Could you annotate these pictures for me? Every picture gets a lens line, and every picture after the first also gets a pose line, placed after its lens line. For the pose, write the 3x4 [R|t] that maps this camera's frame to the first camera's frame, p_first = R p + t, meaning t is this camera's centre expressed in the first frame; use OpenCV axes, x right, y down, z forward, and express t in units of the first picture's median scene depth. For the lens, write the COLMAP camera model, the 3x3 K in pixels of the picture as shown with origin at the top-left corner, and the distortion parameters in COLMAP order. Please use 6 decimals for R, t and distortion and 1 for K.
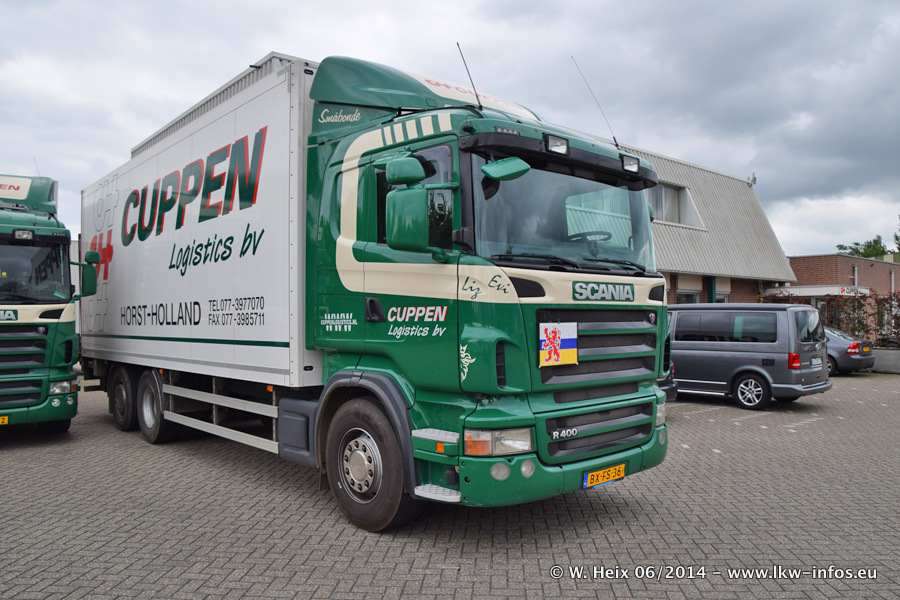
lens RADIAL K [[707.1, 0, 469.8], [0, 707.1, 310.1], [0, 0, 1]] dist [-0.105248, 0.013761]
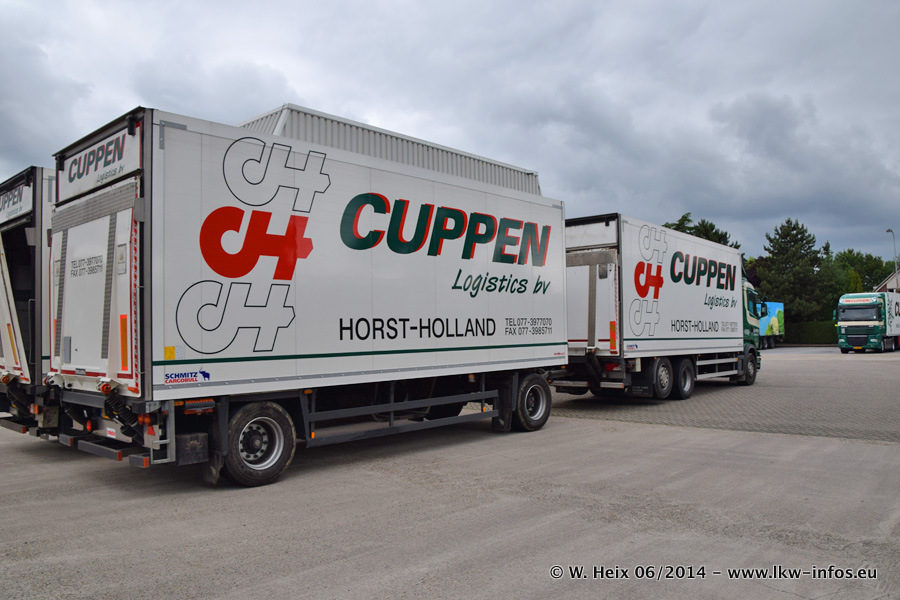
lens RADIAL K [[707.1, 0, 469.8], [0, 707.1, 310.1], [0, 0, 1]] dist [-0.105248, 0.013761]
pose [[-0.128328, 0.062605, 0.989754, -2.097091], [0.019104, 0.997976, -0.060648, 0.065556], [-0.991548, 0.011125, -0.129265, 1.456430]]
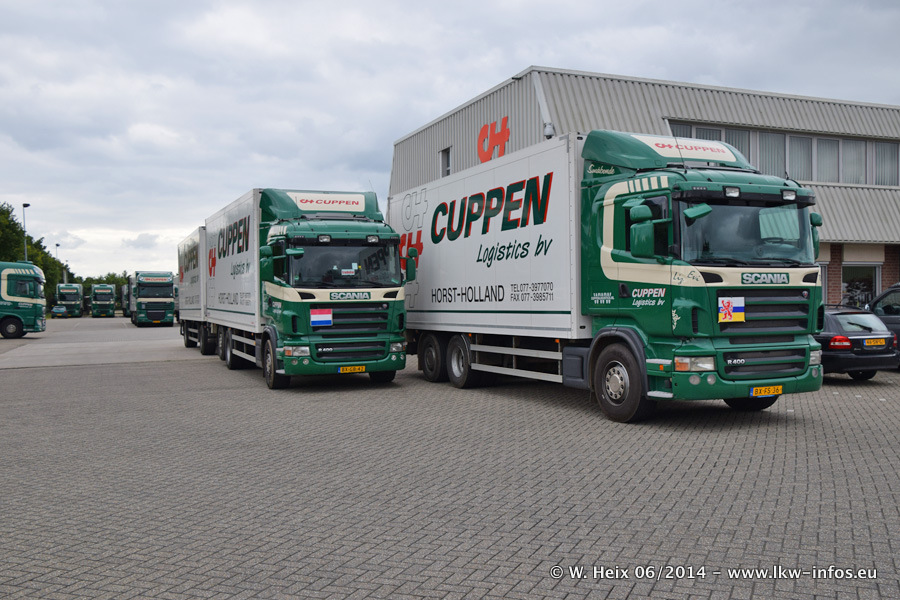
lens RADIAL K [[889.4, 0, 479.2], [0, 889.4, 314.0], [0, 0, 1]] dist [-0.015080, -0.008070]
pose [[0.956975, -0.001169, -0.290166, 0.125536], [0.010112, 0.999519, 0.029325, -0.008520], [0.289992, -0.030997, 0.956527, -0.953330]]
